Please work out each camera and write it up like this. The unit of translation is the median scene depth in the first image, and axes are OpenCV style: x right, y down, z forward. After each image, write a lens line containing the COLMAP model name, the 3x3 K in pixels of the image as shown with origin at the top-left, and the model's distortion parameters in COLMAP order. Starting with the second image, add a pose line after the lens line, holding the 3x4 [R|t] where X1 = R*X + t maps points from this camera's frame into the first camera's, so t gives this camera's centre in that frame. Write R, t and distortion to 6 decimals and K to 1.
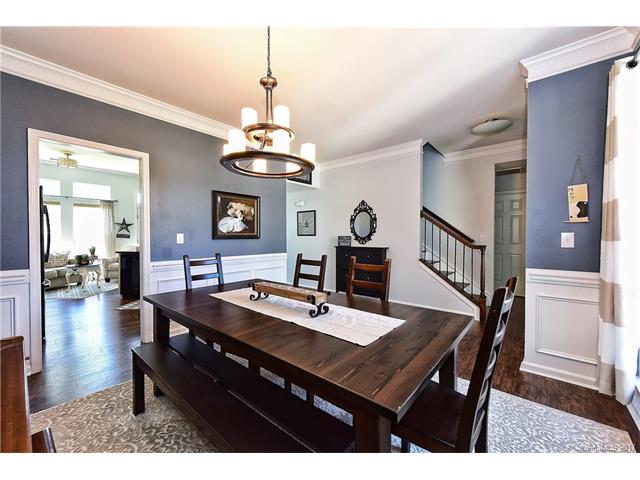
lens RADIAL K [[270.2, 0, 325.3], [0, 270.2, 240.2], [0, 0, 1]] dist [0.006551, -0.000694]
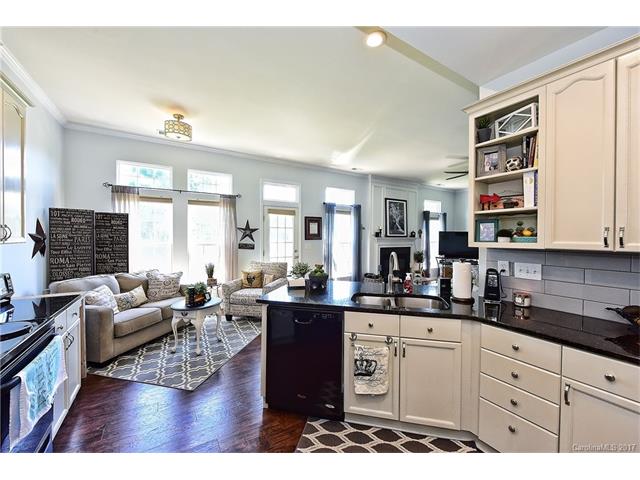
lens RADIAL K [[257.3, 0, 322.8], [0, 257.3, 238.9], [0, 0, 1]] dist [0.001956, -0.000549]
pose [[0.958569, 0.007955, -0.284750, -0.408666], [-0.010060, 0.999932, -0.005931, -0.036205], [0.284684, 0.008550, 0.958583, 0.467462]]
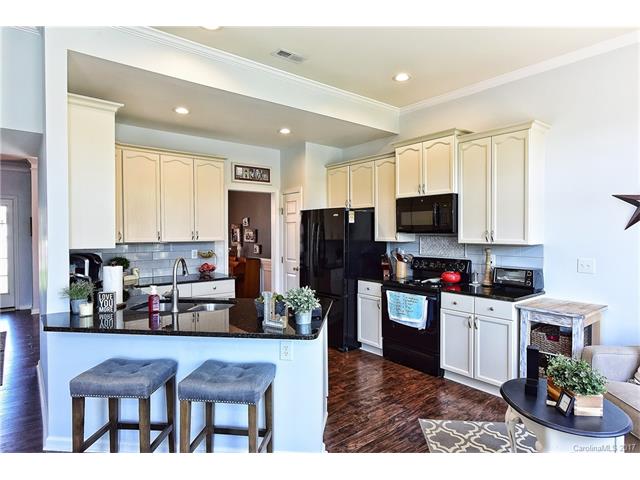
lens RADIAL K [[371.2, 0, 319.1], [0, 371.2, 238.2], [0, 0, 1]] dist [-0.007017, -0.000808]
pose [[-0.982418, -0.003287, 0.186664, -0.626419], [0.002718, 0.999487, 0.031907, -0.053889], [-0.186673, 0.031854, -0.981906, 1.143777]]
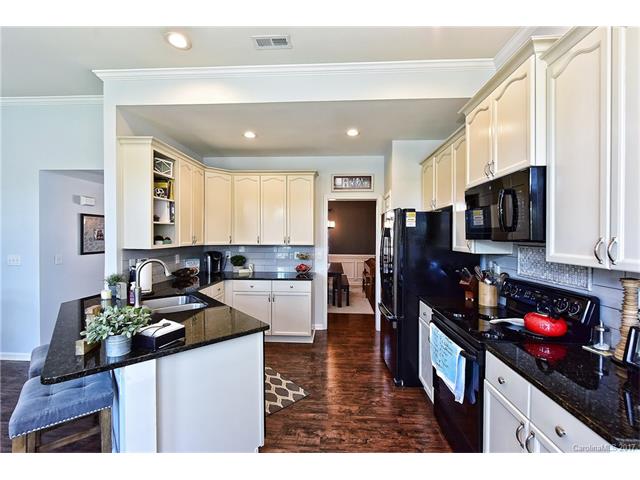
lens RADIAL K [[273.0, 0, 321.3], [0, 273.0, 239.7], [0, 0, 1]] dist [-0.008524, -0.000144]
pose [[-0.609544, -0.012850, 0.792648, -0.782009], [0.005051, 0.999785, 0.020092, -0.050431], [-0.792736, 0.016250, -0.609349, 0.833169]]
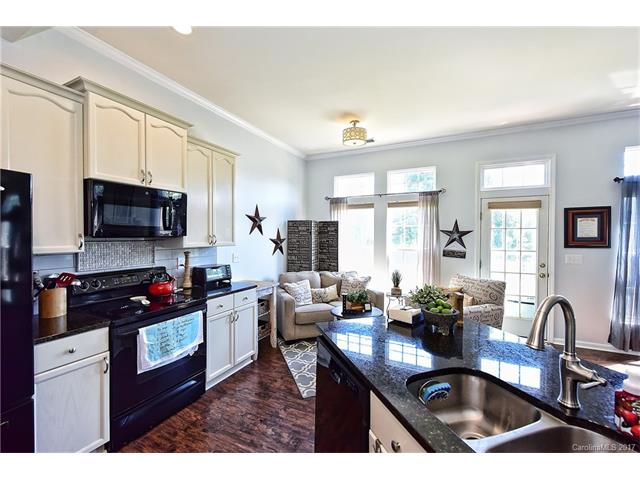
lens RADIAL K [[270.2, 0, 321.2], [0, 270.2, 239.9], [0, 0, 1]] dist [0.006551, -0.000694]
pose [[0.266036, 0.012422, -0.963883, -0.325935], [-0.020937, 0.999756, 0.007105, -0.046284], [0.963736, 0.018291, 0.266231, 0.661798]]
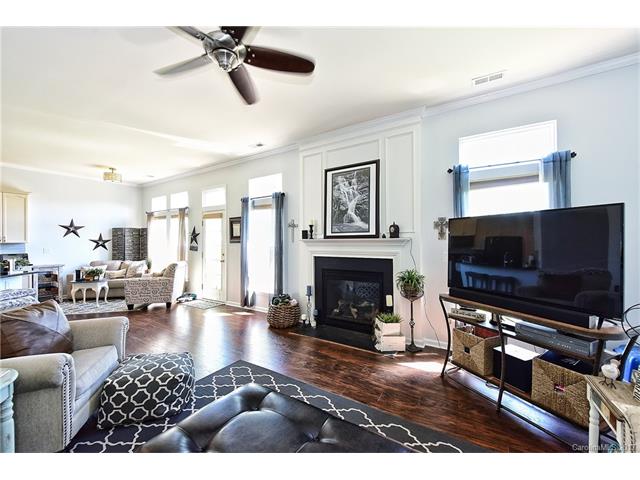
lens RADIAL K [[255.0, 0, 320.7], [0, 255.0, 239.6], [0, 0, 1]] dist [0.002593, 0.000229]
pose [[0.149320, -0.009584, -0.988742, 0.091967], [-0.012470, 0.999855, -0.011575, -0.042135], [0.988710, 0.014058, 0.149179, 1.398892]]
